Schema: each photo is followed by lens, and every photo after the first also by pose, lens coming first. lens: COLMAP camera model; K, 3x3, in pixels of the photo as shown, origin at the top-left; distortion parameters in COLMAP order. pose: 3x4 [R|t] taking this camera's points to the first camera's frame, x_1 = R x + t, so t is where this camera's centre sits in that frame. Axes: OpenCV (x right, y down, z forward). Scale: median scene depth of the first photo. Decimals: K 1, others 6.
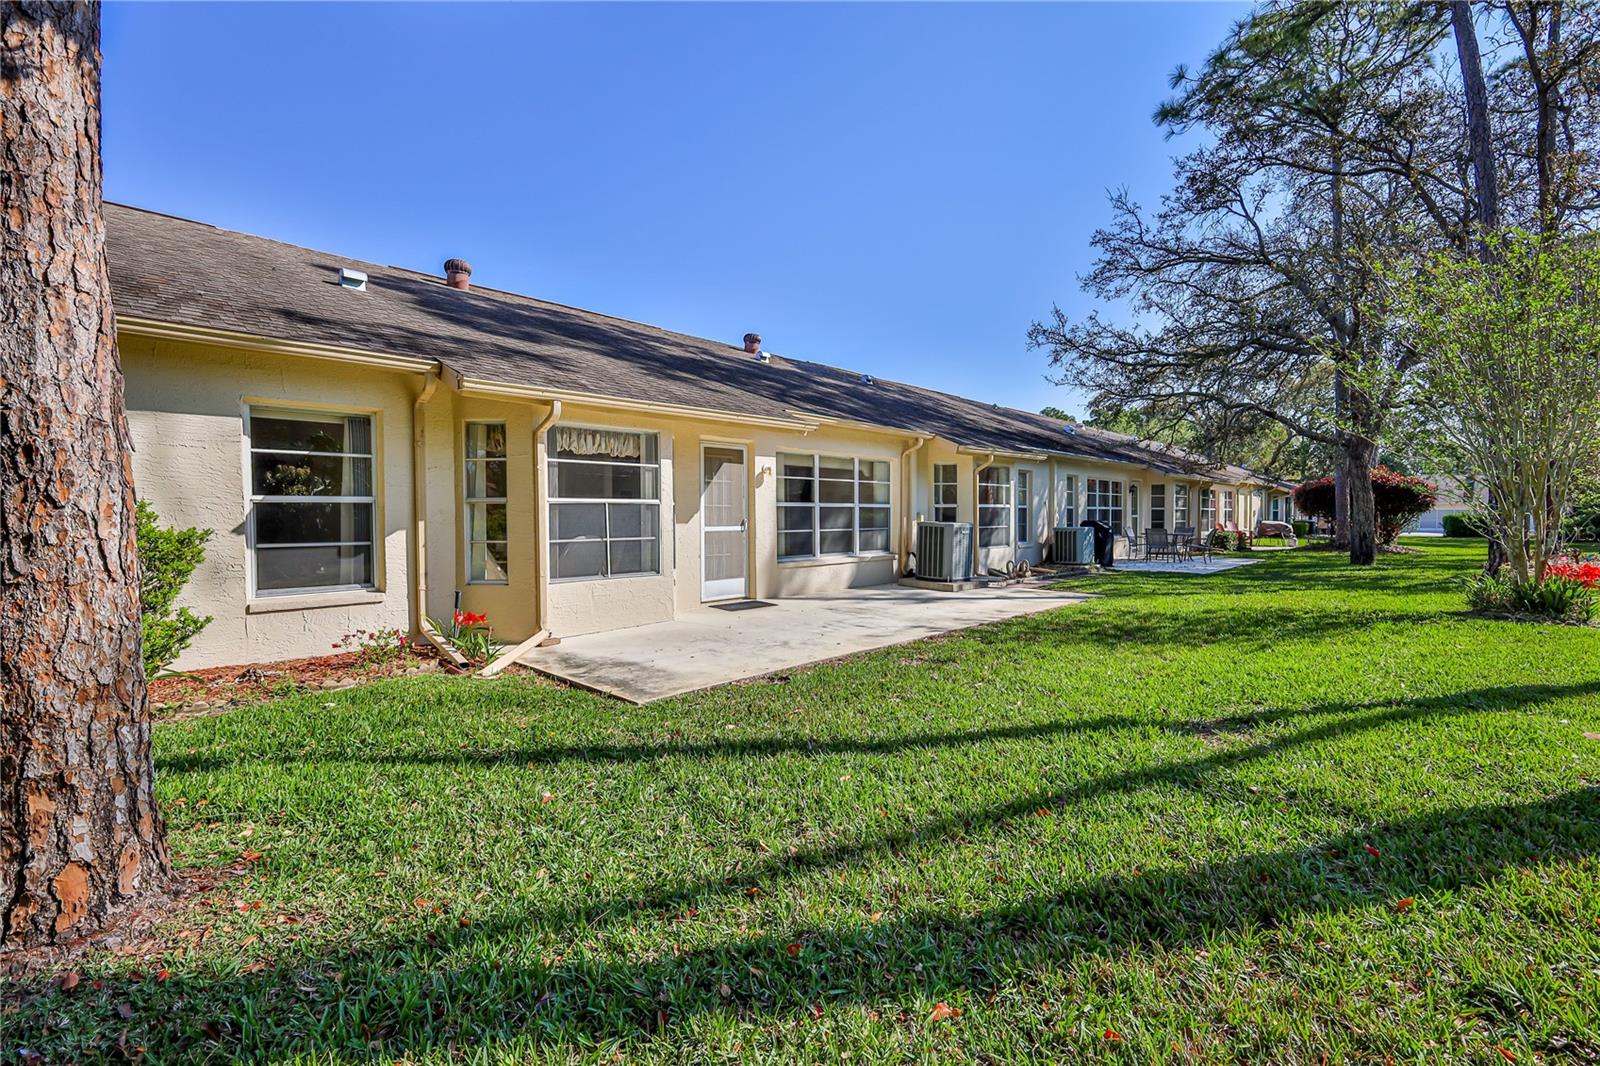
lens RADIAL K [[694.0, 0, 792.7], [0, 694.0, 532.1], [0, 0, 1]] dist [0.005010, -0.003009]
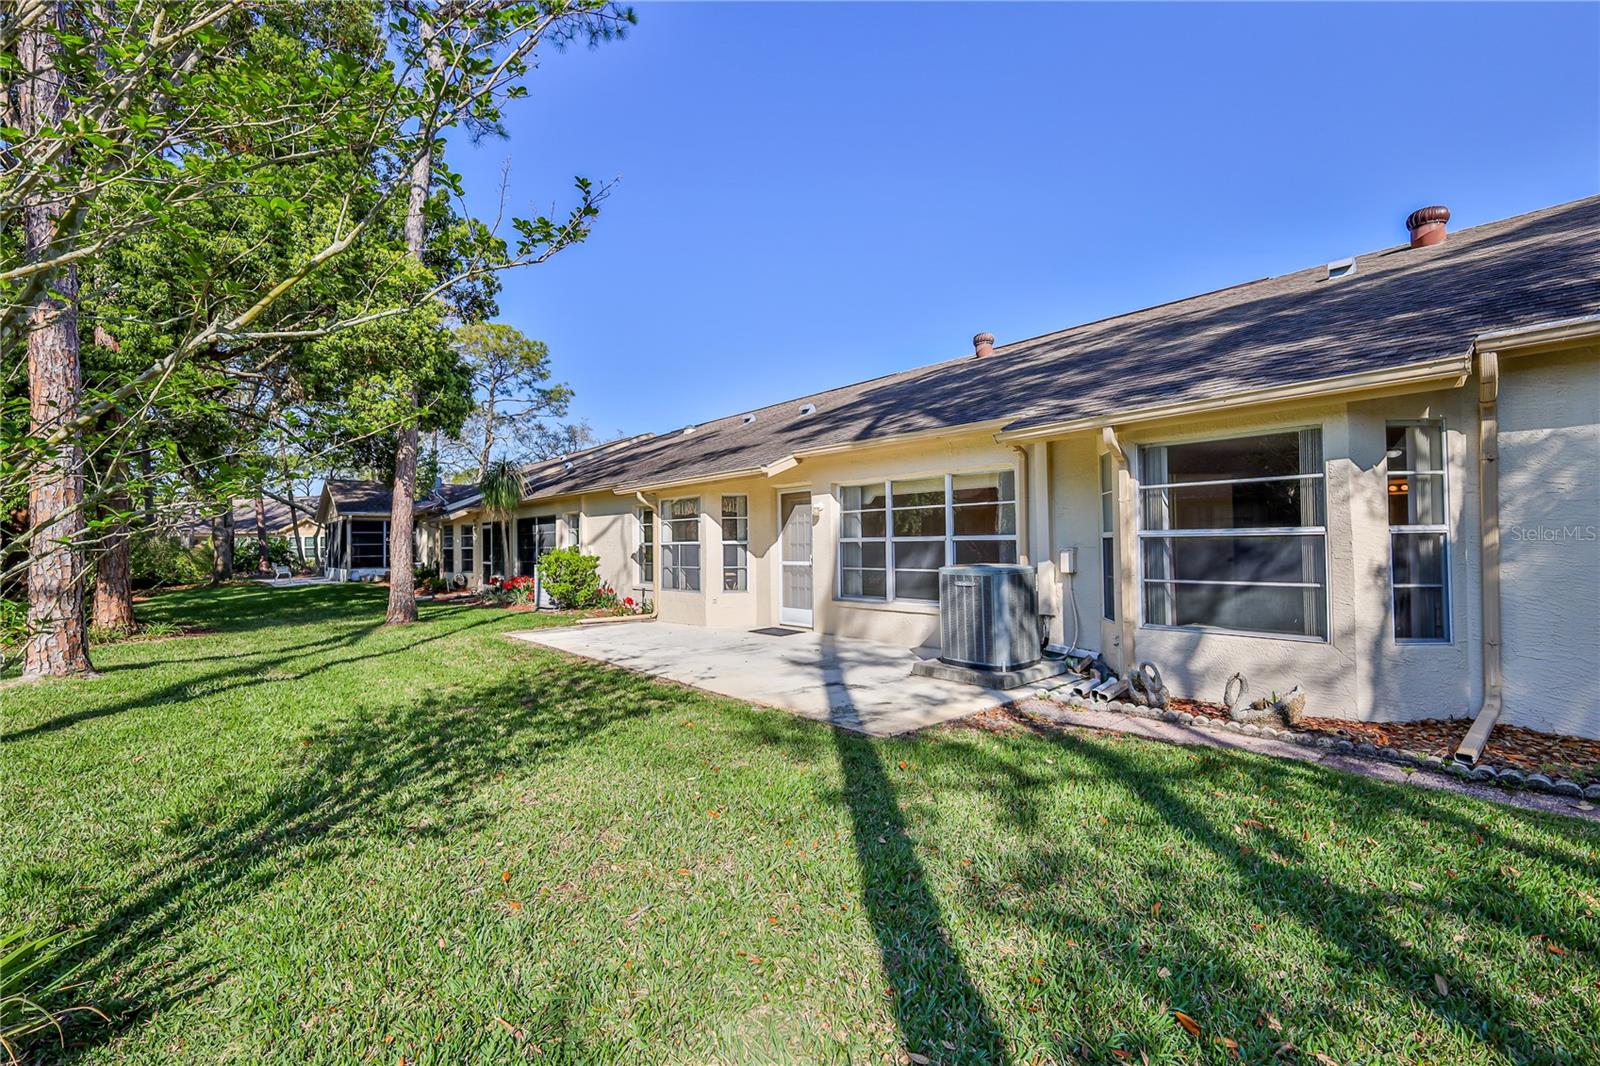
lens RADIAL K [[694.0, 0, 789.2], [0, 694.0, 535.5], [0, 0, 1]] dist [0.005010, -0.003009]
pose [[-0.107035, -0.013384, -0.994165, 0.927678], [-0.016619, 0.999794, -0.011671, -0.033573], [0.994116, 0.015273, -0.107235, 1.005194]]
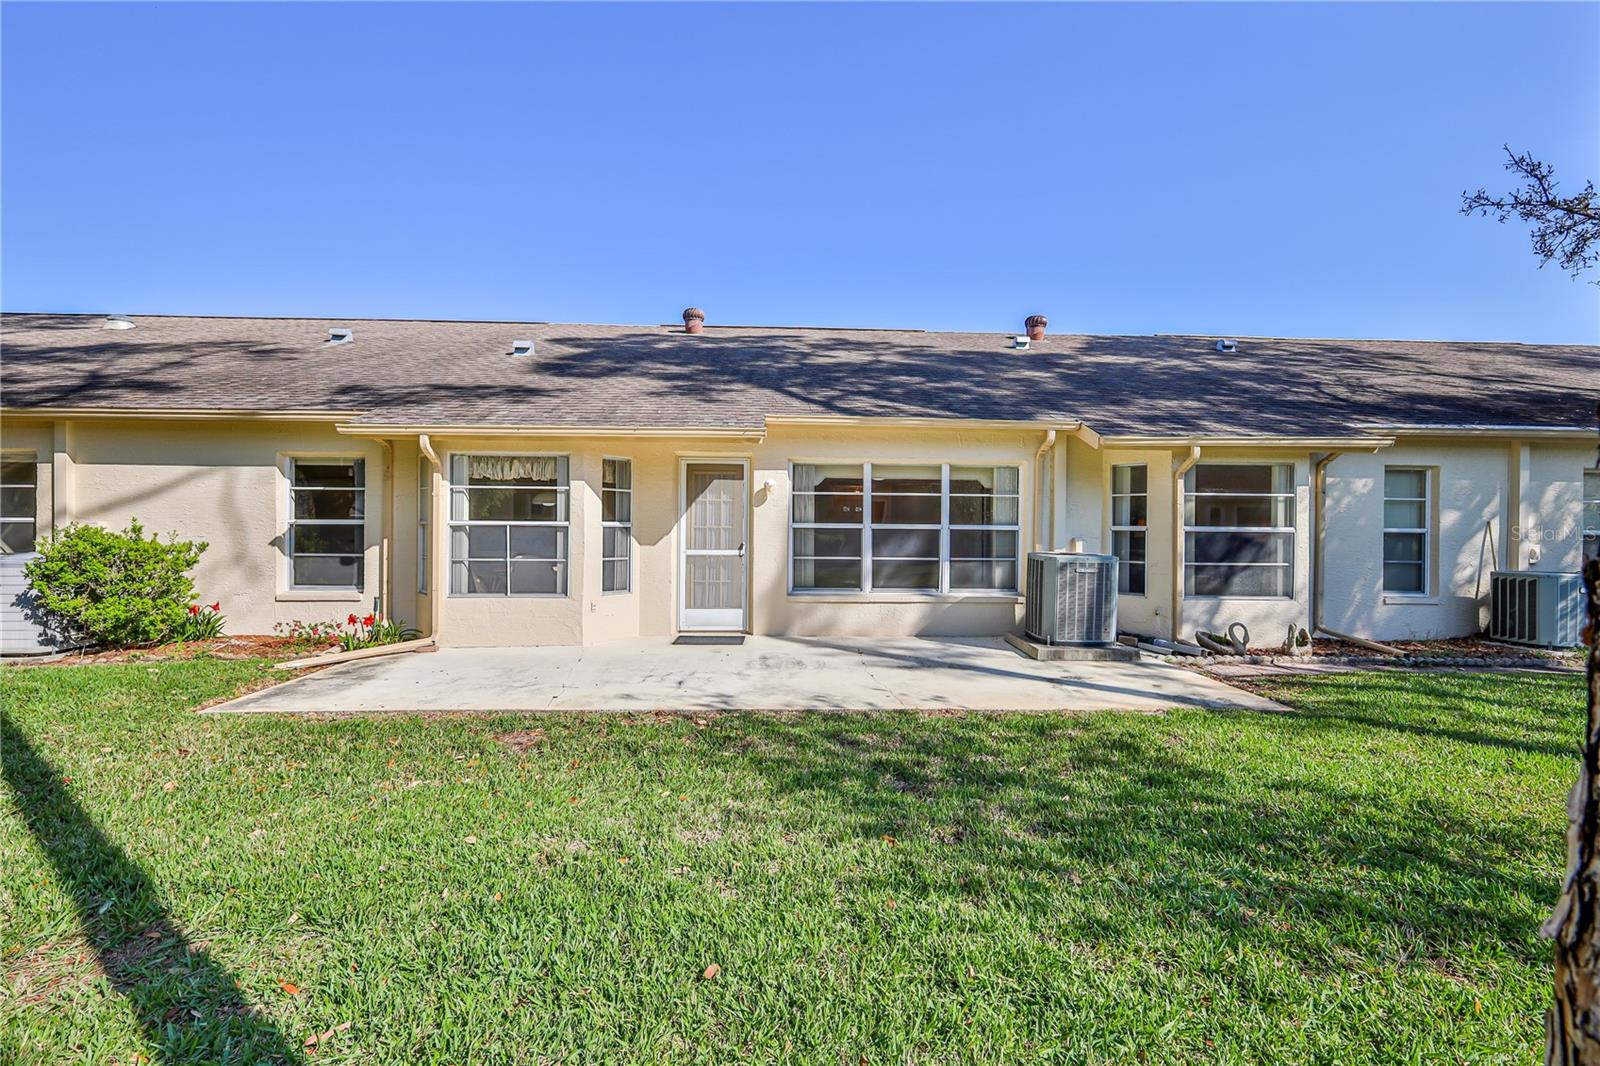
lens RADIAL K [[694.0, 0, 800.9], [0, 694.0, 529.7], [0, 0, 1]] dist [0.005010, -0.003009]
pose [[0.722717, 0.011441, -0.691050, 0.552655], [-0.027263, 0.999557, -0.011963, -0.024343], [0.690607, 0.027486, 0.722708, 0.385848]]
